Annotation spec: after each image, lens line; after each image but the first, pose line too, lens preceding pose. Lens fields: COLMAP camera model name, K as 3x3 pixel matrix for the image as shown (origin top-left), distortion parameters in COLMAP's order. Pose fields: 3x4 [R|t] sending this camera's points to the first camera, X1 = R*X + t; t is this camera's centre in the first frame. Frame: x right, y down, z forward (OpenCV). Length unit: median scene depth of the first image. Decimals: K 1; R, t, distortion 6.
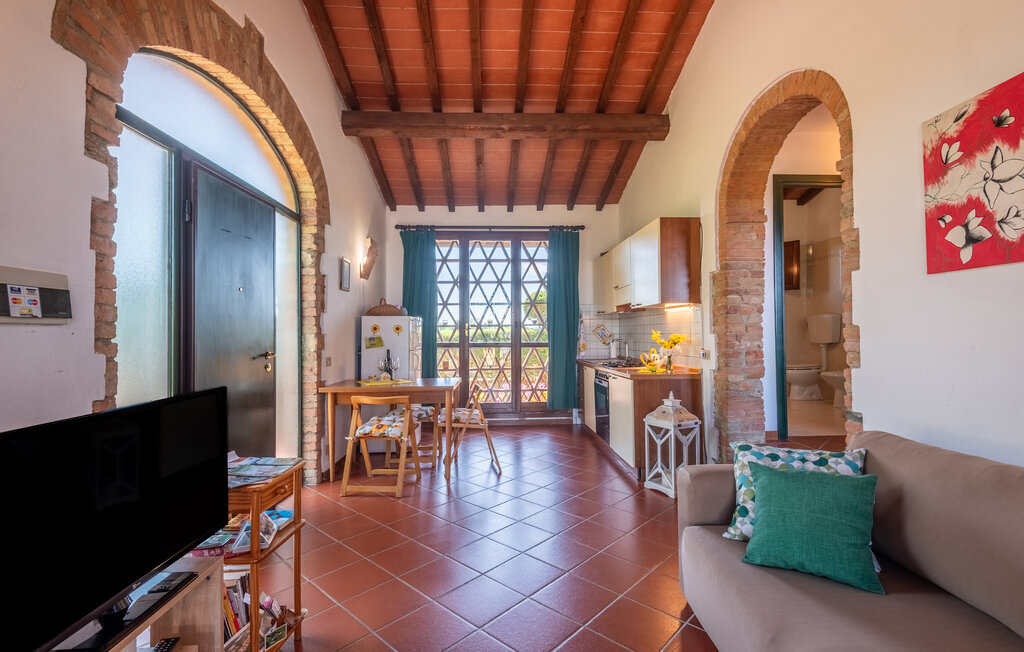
lens RADIAL K [[466.1, 0, 512.0], [0, 466.1, 326.0], [0, 0, 1]] dist [0.036156, -0.019433]
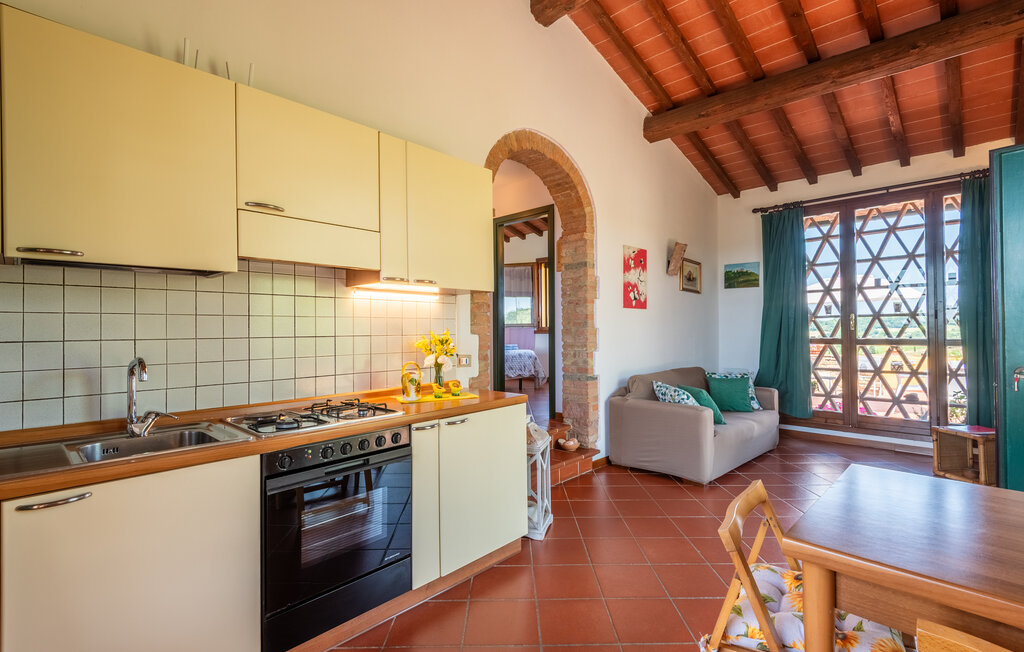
lens RADIAL K [[466.1, 0, 512.0], [0, 466.1, 326.0], [0, 0, 1]] dist [0.036156, -0.019433]
pose [[-0.695681, 0.018944, 0.718101, -0.464854], [0.000947, 0.999676, -0.025454, 0.046502], [-0.718350, -0.017027, -0.695474, 3.263897]]
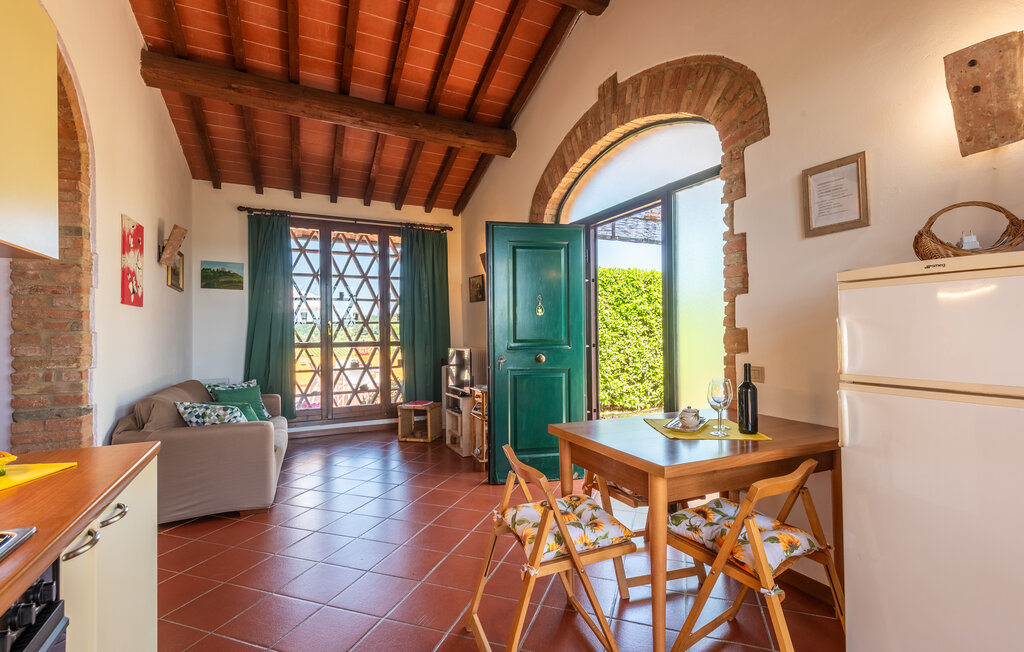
lens RADIAL K [[466.1, 0, 512.0], [0, 466.1, 326.0], [0, 0, 1]] dist [0.036156, -0.019433]
pose [[-0.916098, 0.009822, -0.400834, 0.300163], [0.020970, 0.999505, -0.023437, 0.041282], [0.400406, -0.029876, -0.915851, 3.297254]]
